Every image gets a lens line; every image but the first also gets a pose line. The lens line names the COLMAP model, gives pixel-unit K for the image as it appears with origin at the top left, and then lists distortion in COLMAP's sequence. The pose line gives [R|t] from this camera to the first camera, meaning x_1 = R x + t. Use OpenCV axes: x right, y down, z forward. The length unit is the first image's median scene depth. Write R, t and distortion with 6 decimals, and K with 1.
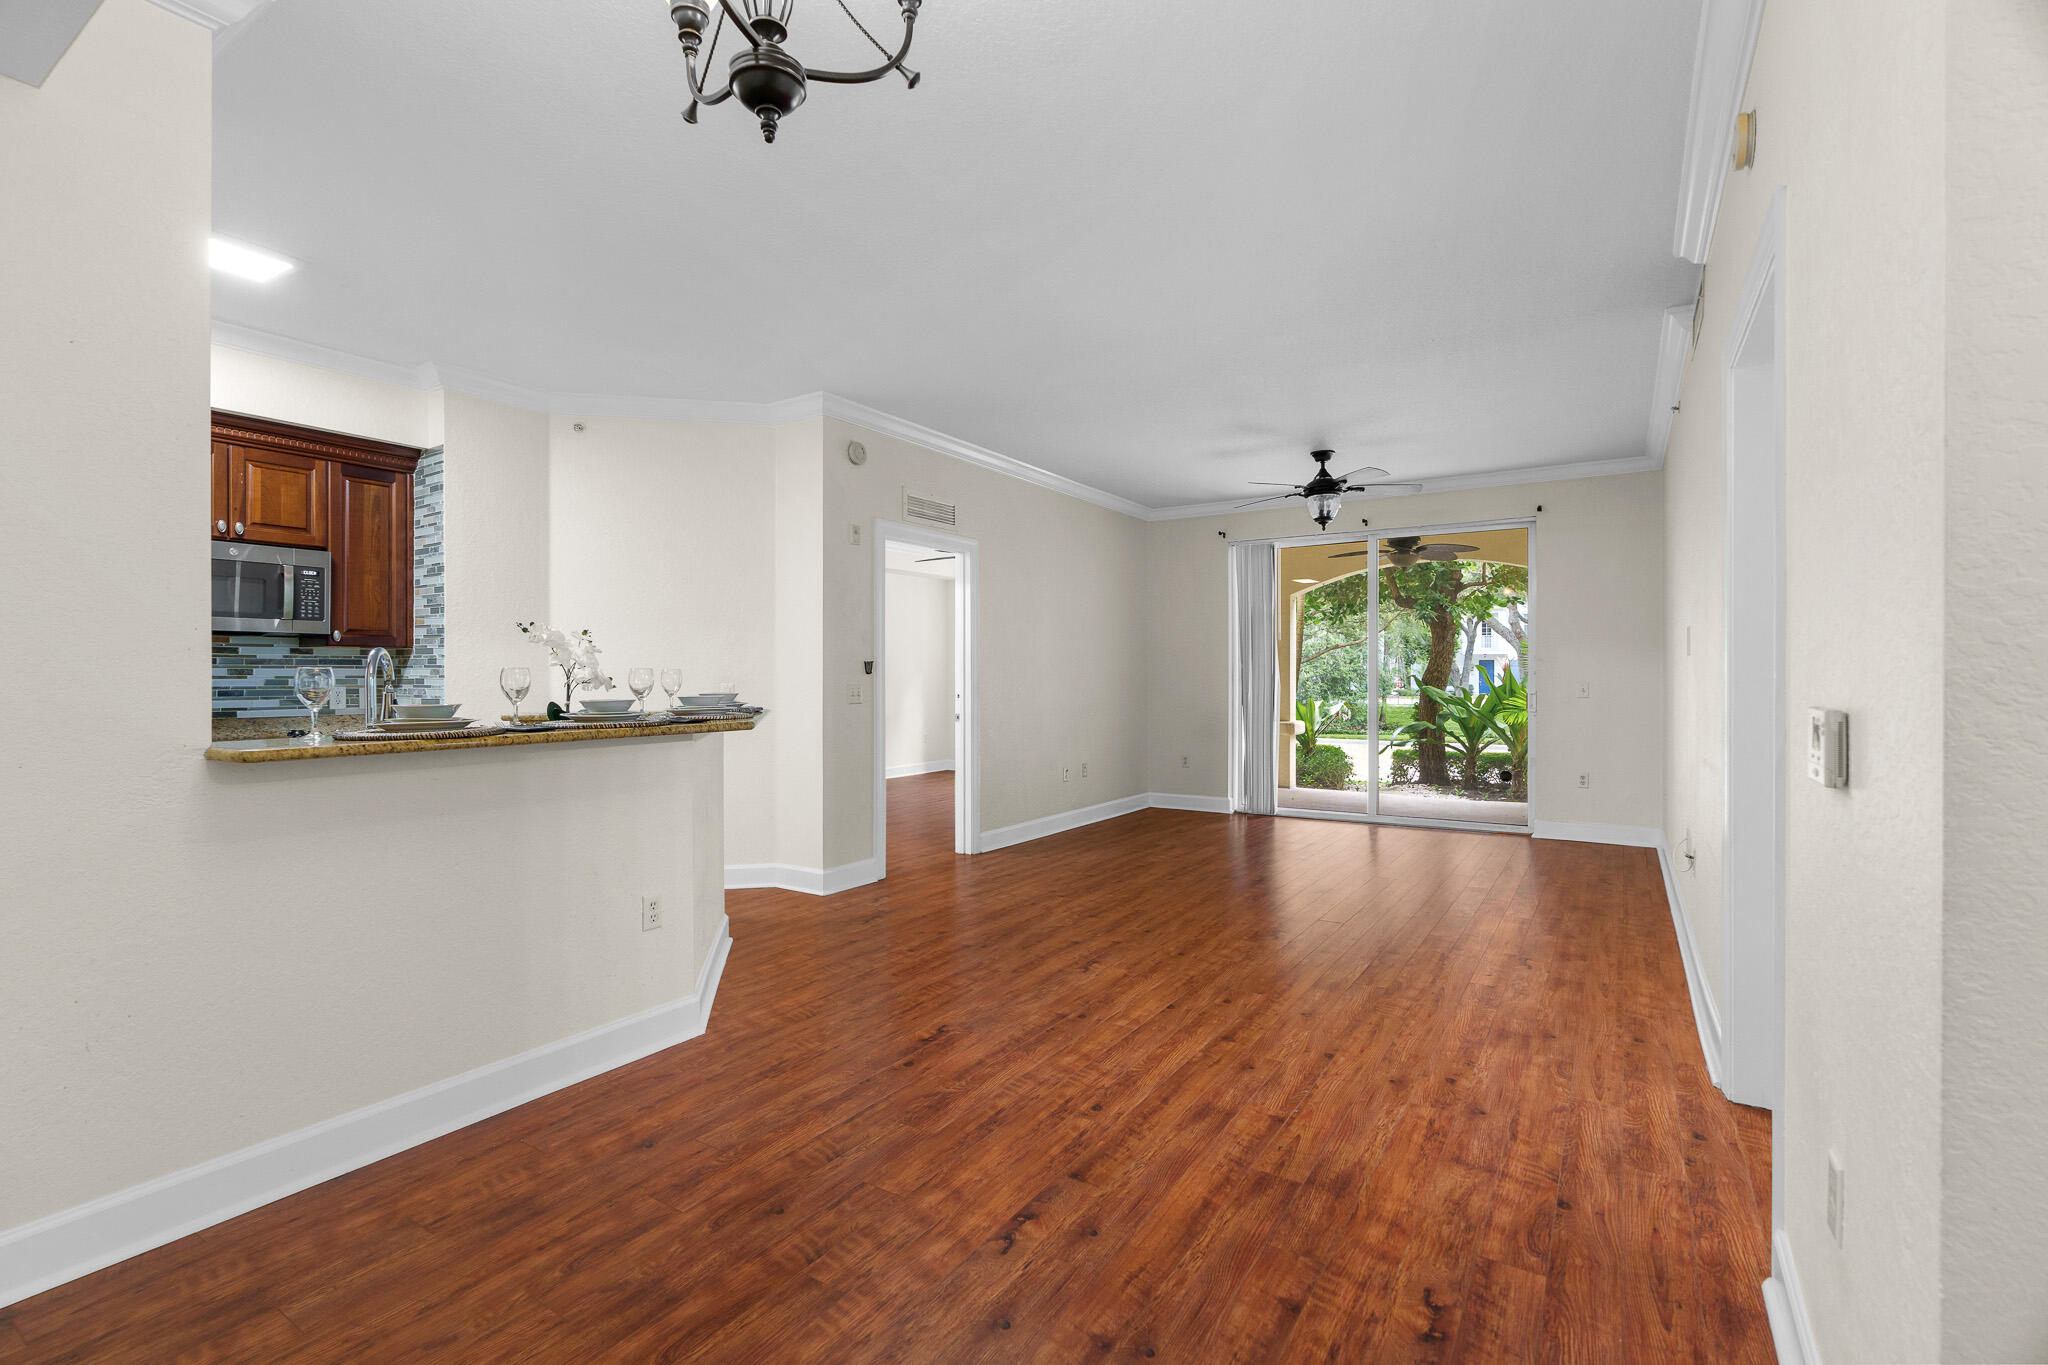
lens RADIAL K [[929.0, 0, 1011.5], [0, 929.0, 680.3], [0, 0, 1]] dist [-0.011549, 0.004777]
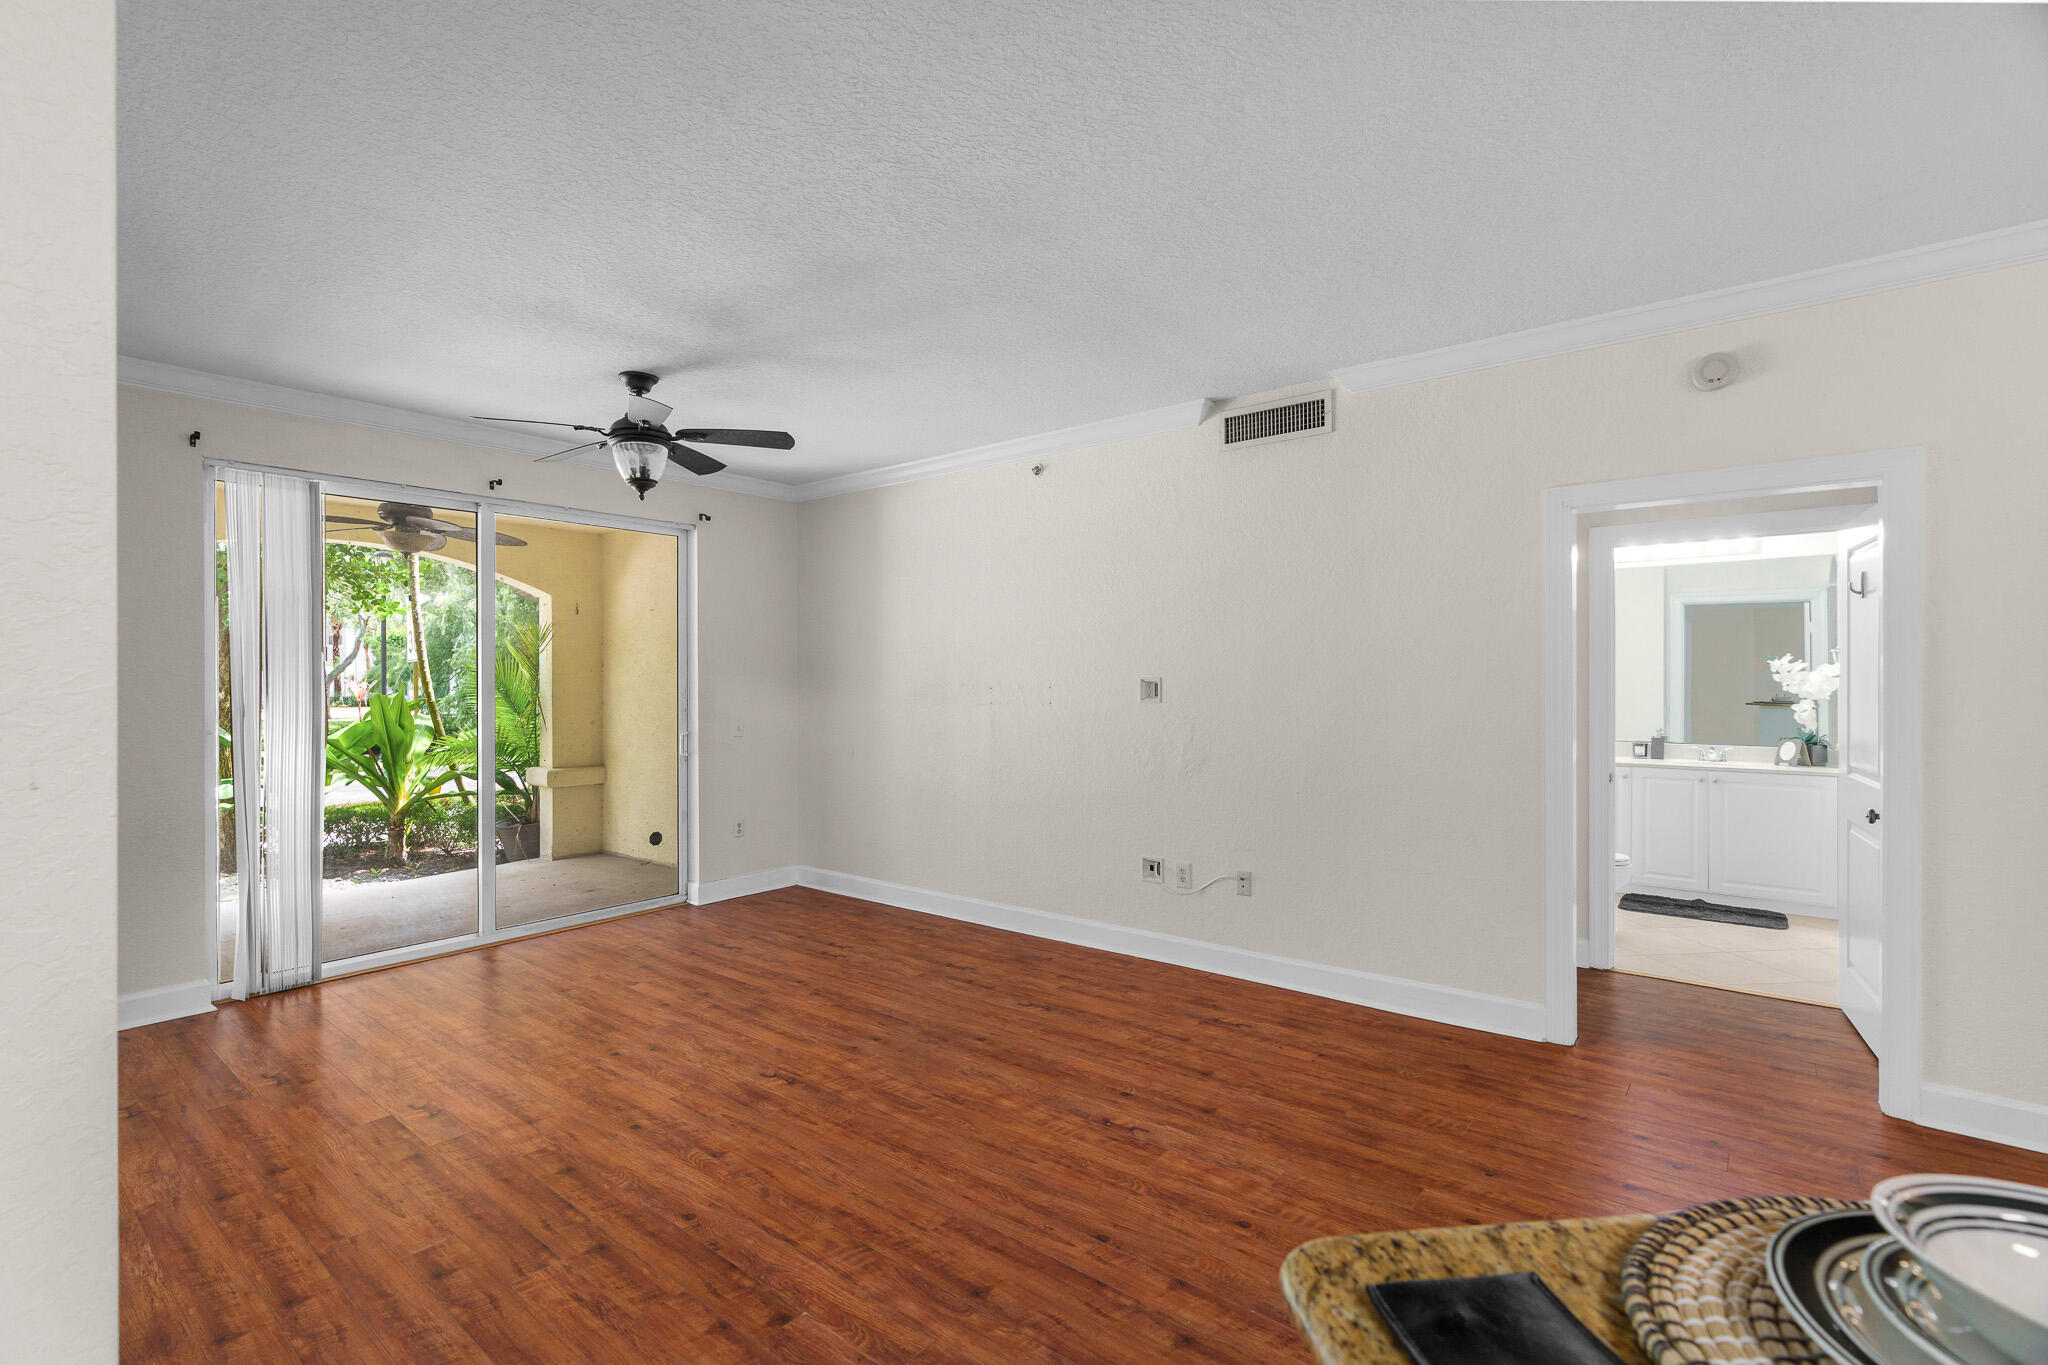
lens RADIAL K [[929.0, 0, 1009.7], [0, 929.0, 677.3], [0, 0, 1]] dist [-0.011549, 0.004777]
pose [[0.099448, 0.003360, 0.995037, -0.652780], [0.006476, 0.999971, -0.004024, -0.086360], [-0.995022, 0.006844, 0.099423, 1.660433]]
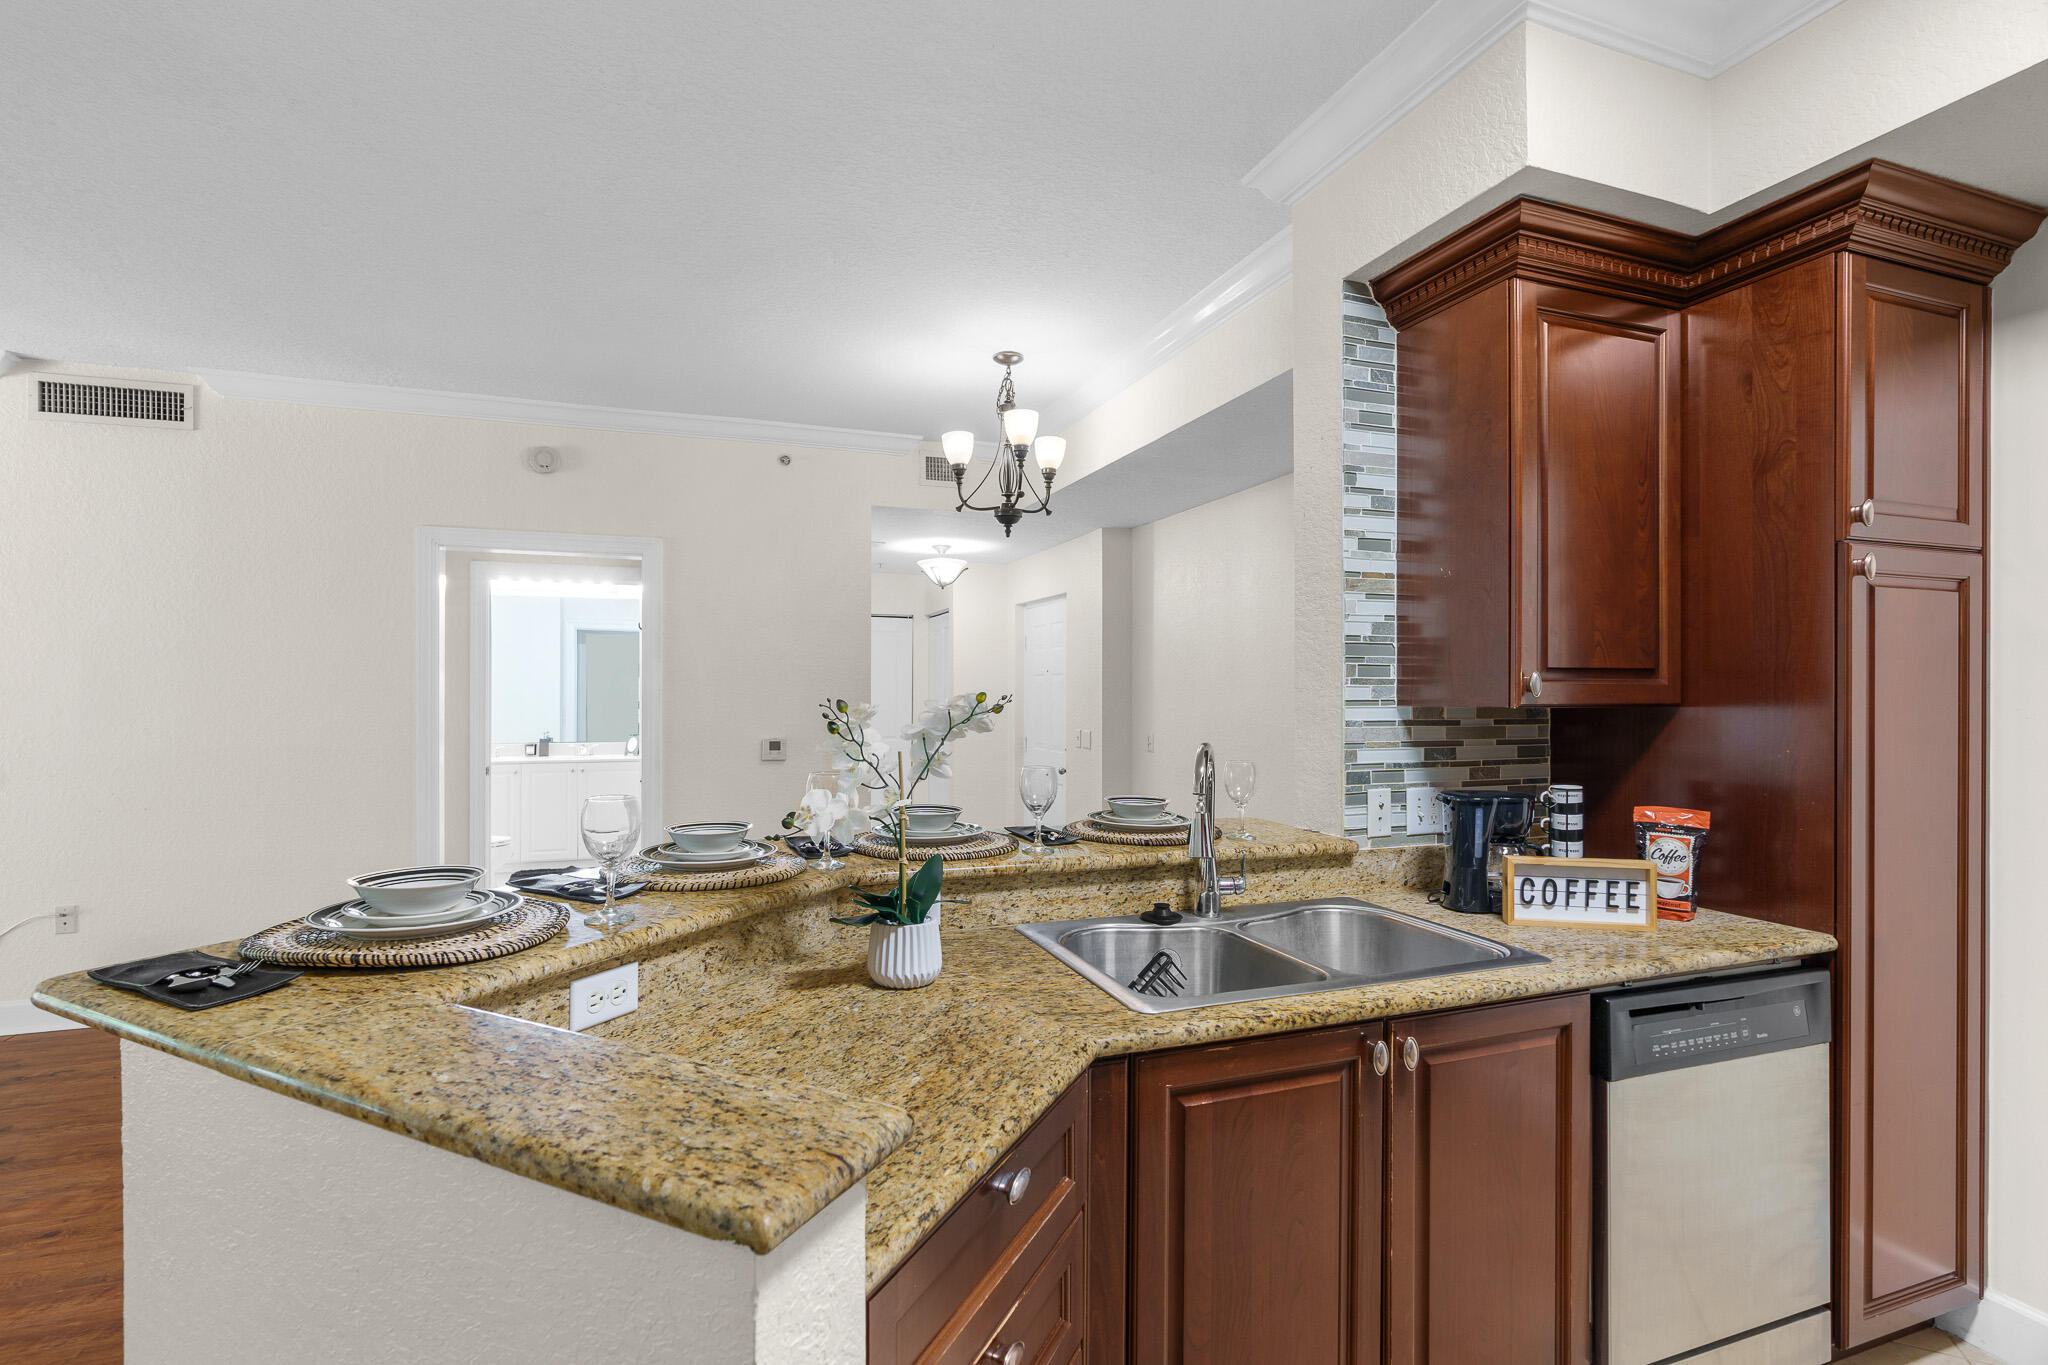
lens RADIAL K [[929.0, 0, 1000.3], [0, 929.0, 692.5], [0, 0, 1]] dist [-0.011549, 0.004777]
pose [[-0.799682, 0.000042, 0.600424, -0.995939], [0.002040, 0.999994, 0.002648, -0.077271], [-0.600420, 0.003342, -0.799678, 1.686829]]
